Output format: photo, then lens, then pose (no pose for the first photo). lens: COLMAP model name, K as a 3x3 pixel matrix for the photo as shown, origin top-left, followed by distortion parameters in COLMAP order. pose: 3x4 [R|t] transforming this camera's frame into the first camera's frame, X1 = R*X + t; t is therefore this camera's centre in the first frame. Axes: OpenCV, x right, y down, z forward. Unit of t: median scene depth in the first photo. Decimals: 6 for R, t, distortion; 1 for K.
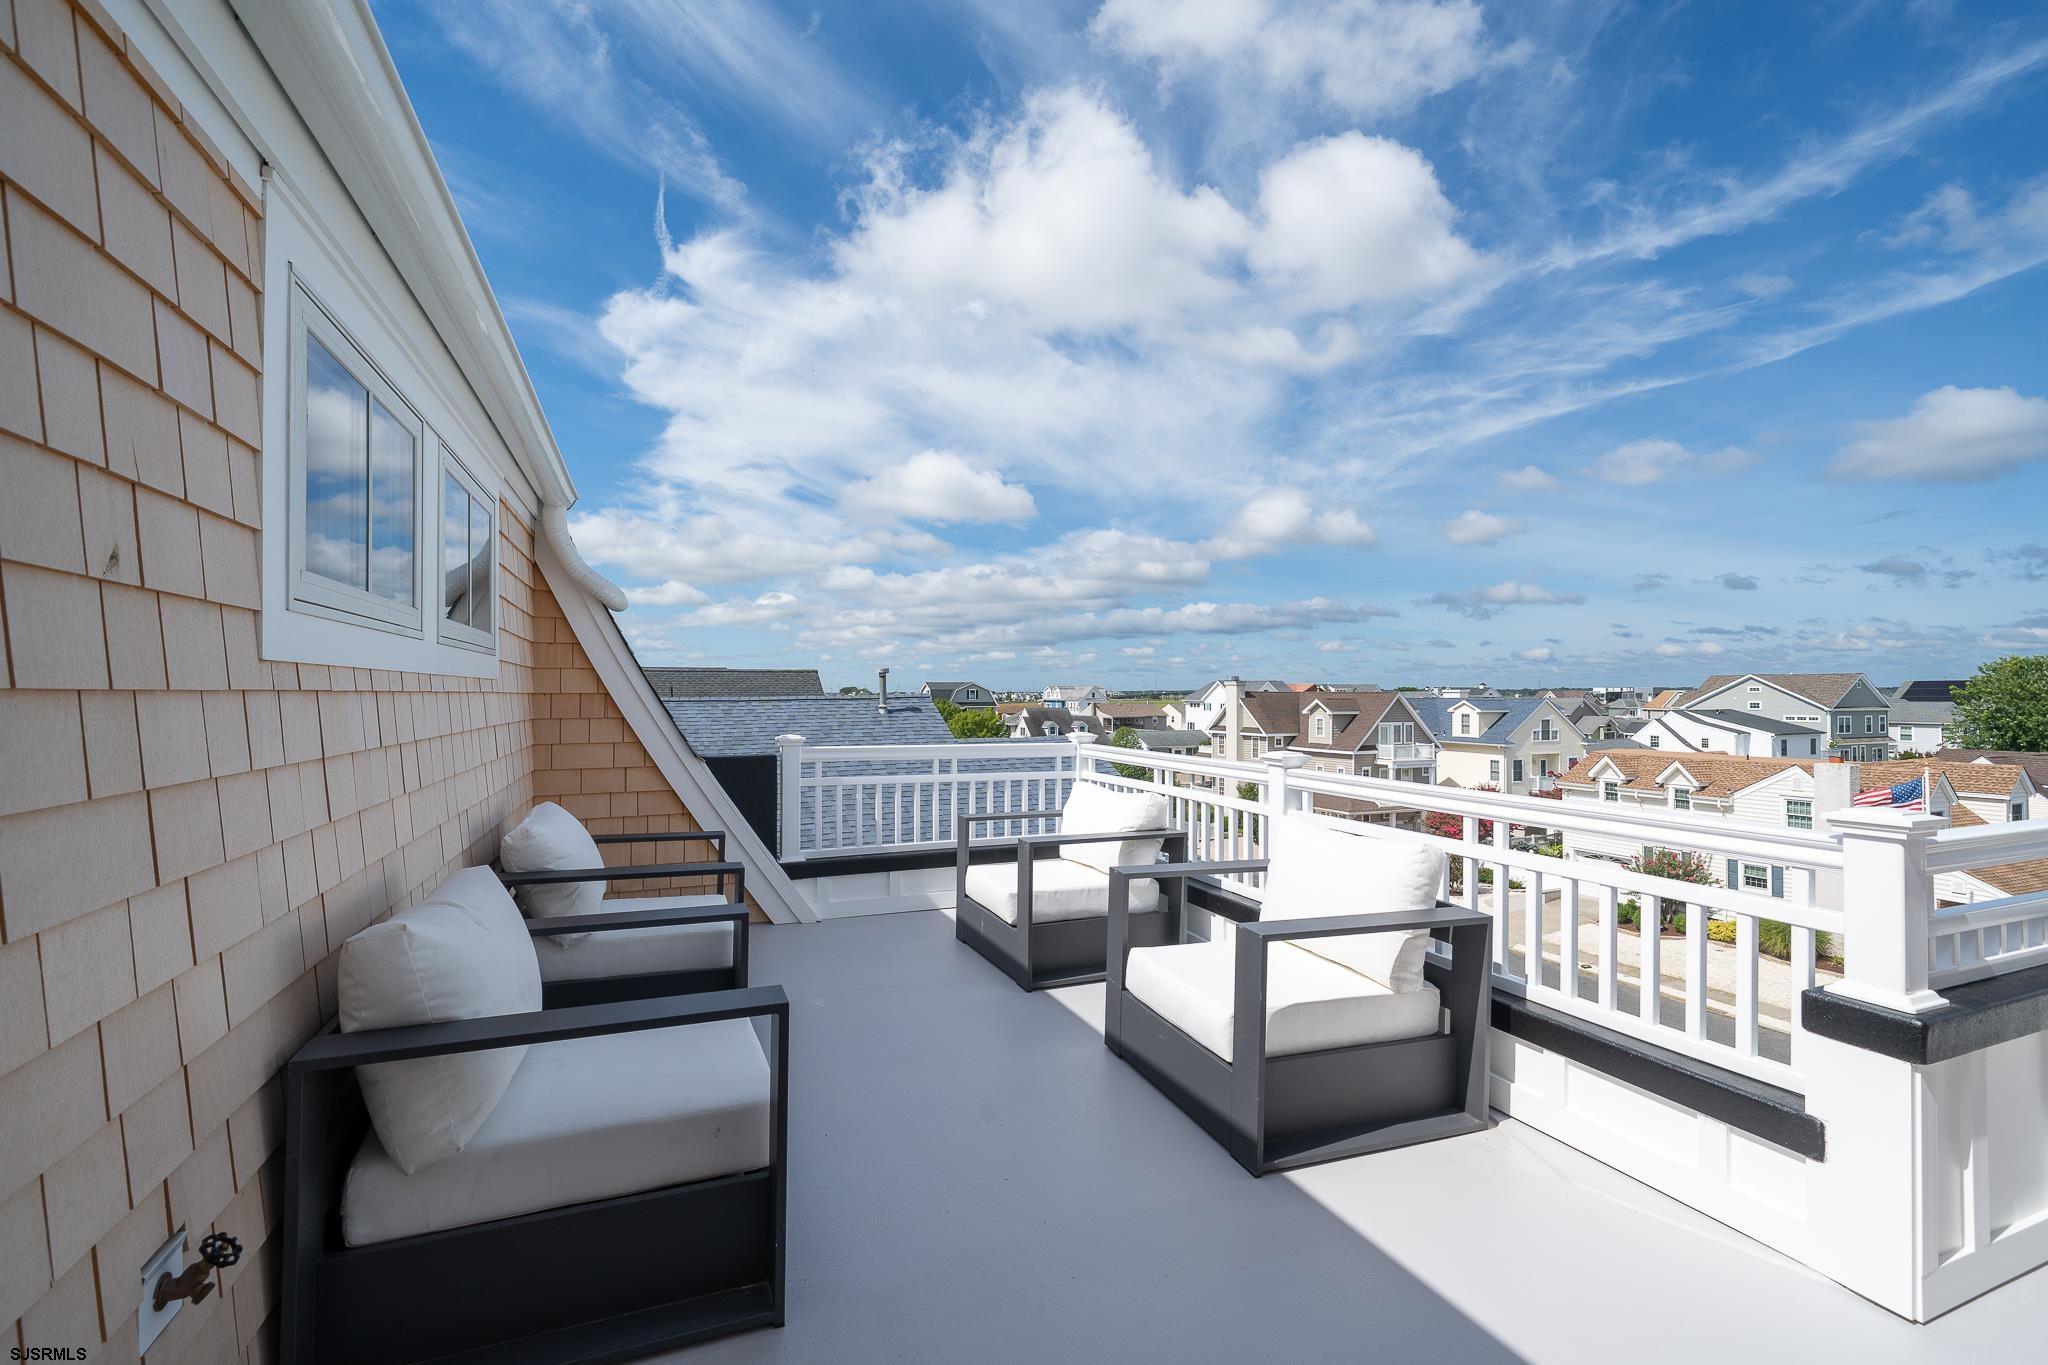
lens RADIAL K [[859.0, 0, 1026.5], [0, 859.0, 687.6], [0, 0, 1]] dist [0.002101, 0.000058]
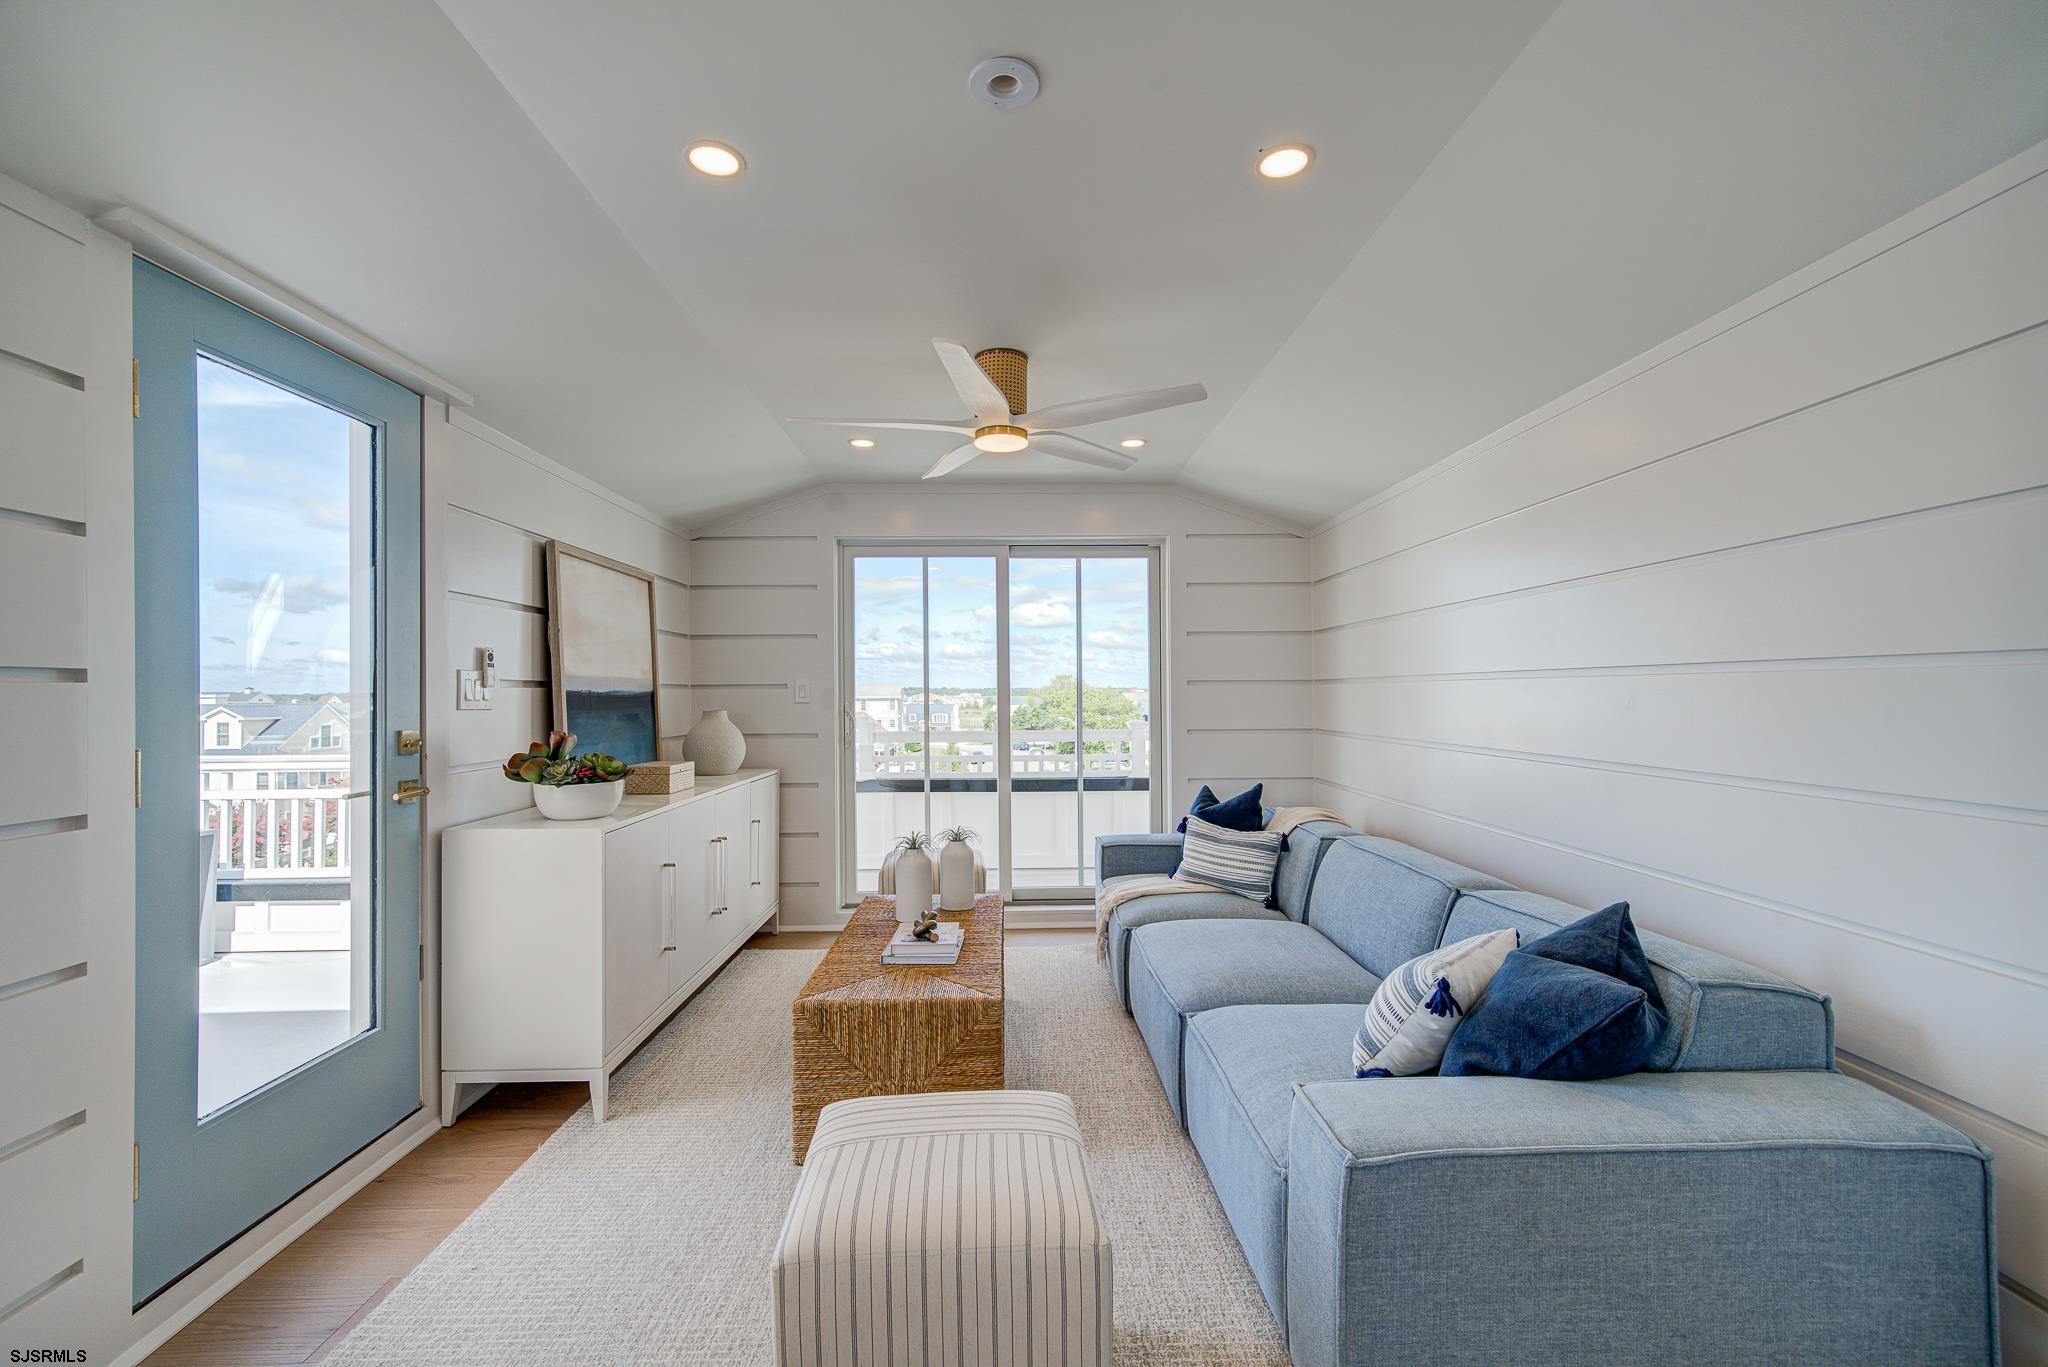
lens RADIAL K [[859.0, 0, 1019.7], [0, 859.0, 683.1], [0, 0, 1]] dist [0.002101, 0.000058]
pose [[0.346156, 0.009584, 0.938128, -0.436701], [0.000777, 0.999945, -0.010502, 0.008009], [-0.938177, 0.004365, 0.346129, -0.931396]]
